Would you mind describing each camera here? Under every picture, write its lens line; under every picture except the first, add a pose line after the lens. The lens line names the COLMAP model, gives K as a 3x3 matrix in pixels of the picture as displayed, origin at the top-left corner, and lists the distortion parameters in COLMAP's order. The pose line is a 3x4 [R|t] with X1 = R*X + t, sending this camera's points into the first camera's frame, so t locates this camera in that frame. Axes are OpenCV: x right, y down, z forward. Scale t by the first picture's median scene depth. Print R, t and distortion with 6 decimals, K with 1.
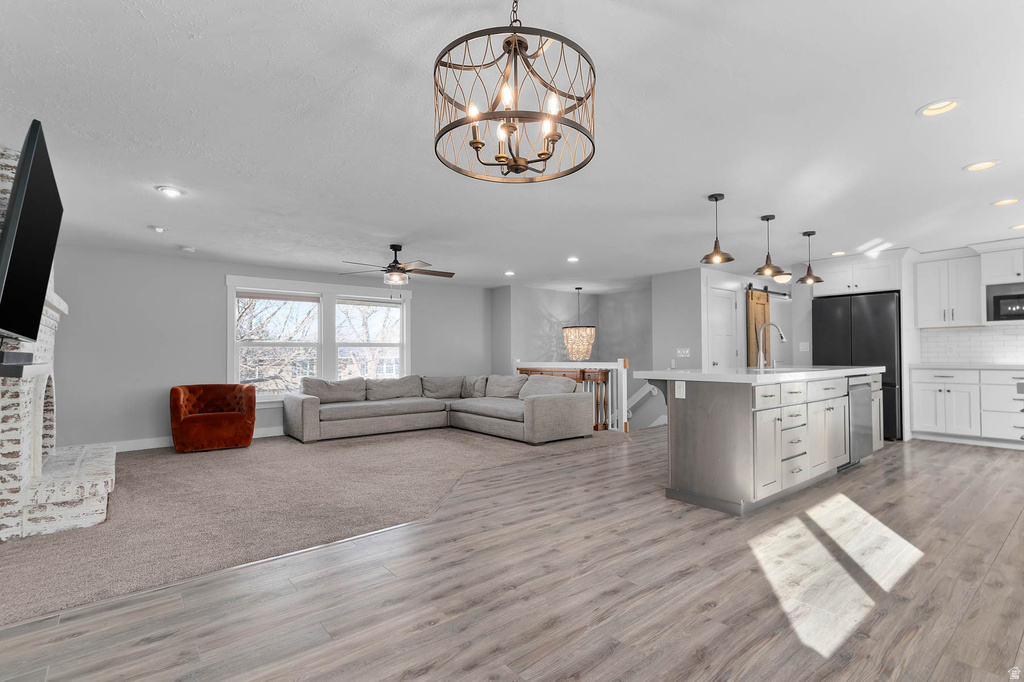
lens RADIAL K [[477.3, 0, 522.6], [0, 477.3, 354.5], [0, 0, 1]] dist [-0.004514, 0.001521]
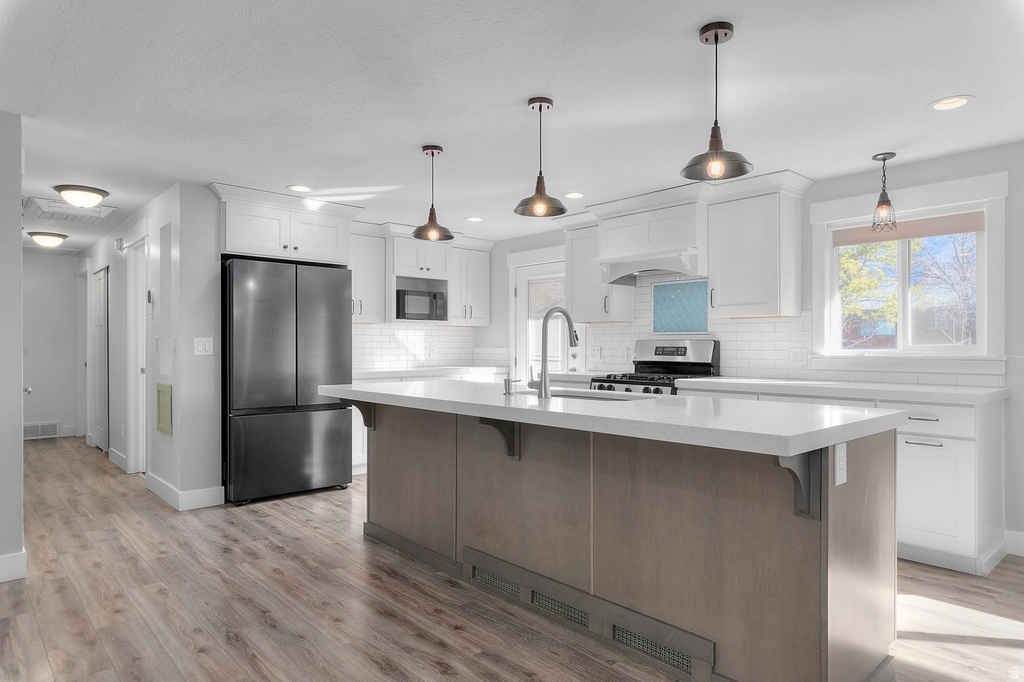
lens RADIAL K [[621.2, 0, 522.6], [0, 621.2, 353.4], [0, 0, 1]] dist [-0.008743, -0.003502]
pose [[-0.041871, -0.005419, 0.999108, -0.114866], [-0.003864, 0.999979, 0.005262, -0.015427], [-0.999116, -0.003640, -0.041892, 0.789678]]
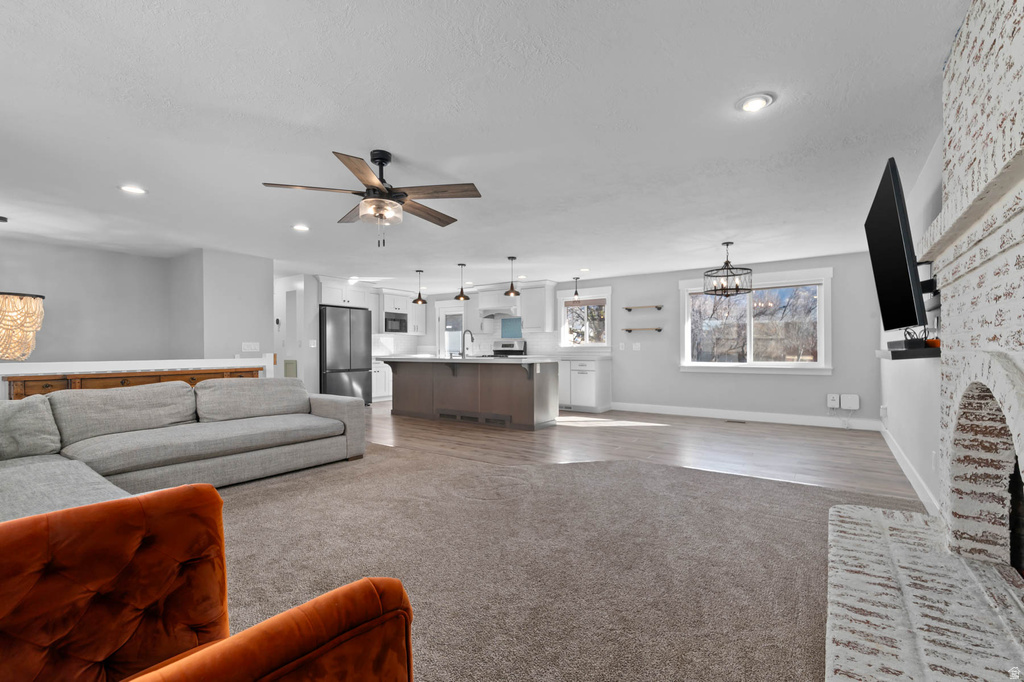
lens RADIAL K [[452.6, 0, 523.8], [0, 452.6, 353.6], [0, 0, 1]] dist [-0.001940, 0.000250]
pose [[-0.271279, -0.001916, 0.962499, -0.784862], [0.001264, 0.999996, 0.002347, 0.009084], [-0.962500, 0.001854, -0.271276, 0.919242]]
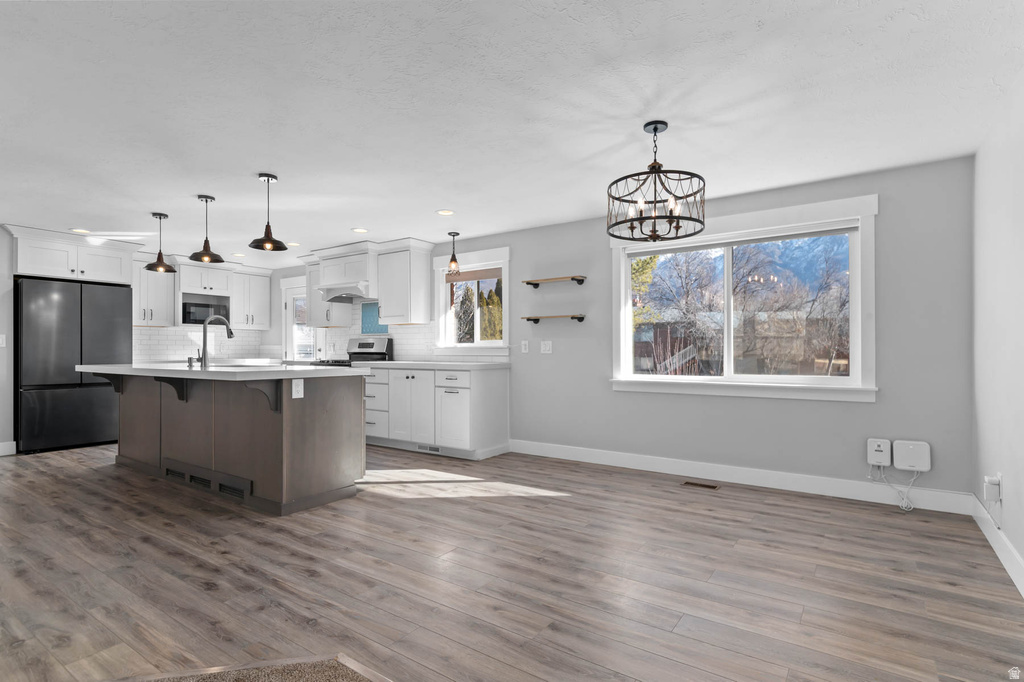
lens RADIAL K [[508.8, 0, 529.0], [0, 508.8, 353.6], [0, 0, 1]] dist [0.002190, -0.000276]
pose [[-0.279144, 0.001288, 0.960248, -0.435439], [-0.000688, 0.999999, -0.001541, 0.004635], [-0.960249, -0.001090, -0.279142, 0.512643]]
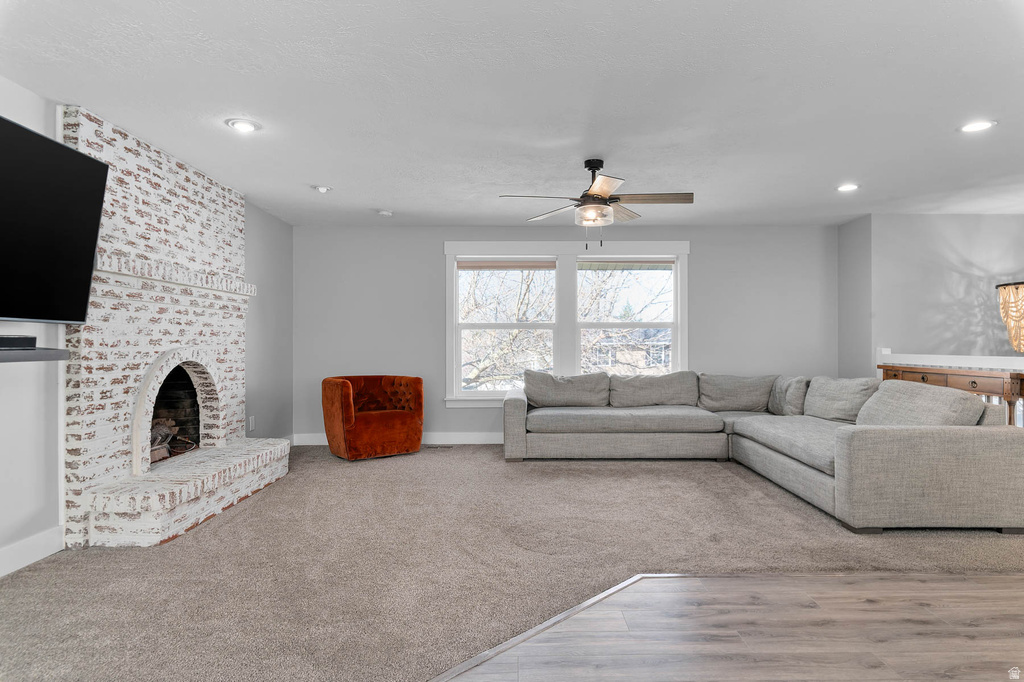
lens RADIAL K [[583.4, 0, 529.0], [0, 583.4, 344.5], [0, 0, 1]] dist [0.004979, -0.000309]
pose [[0.782369, 0.007505, -0.622770, 0.129447], [-0.002032, 0.999953, 0.009499, -0.000081], [0.622812, -0.006166, 0.782347, 0.336820]]
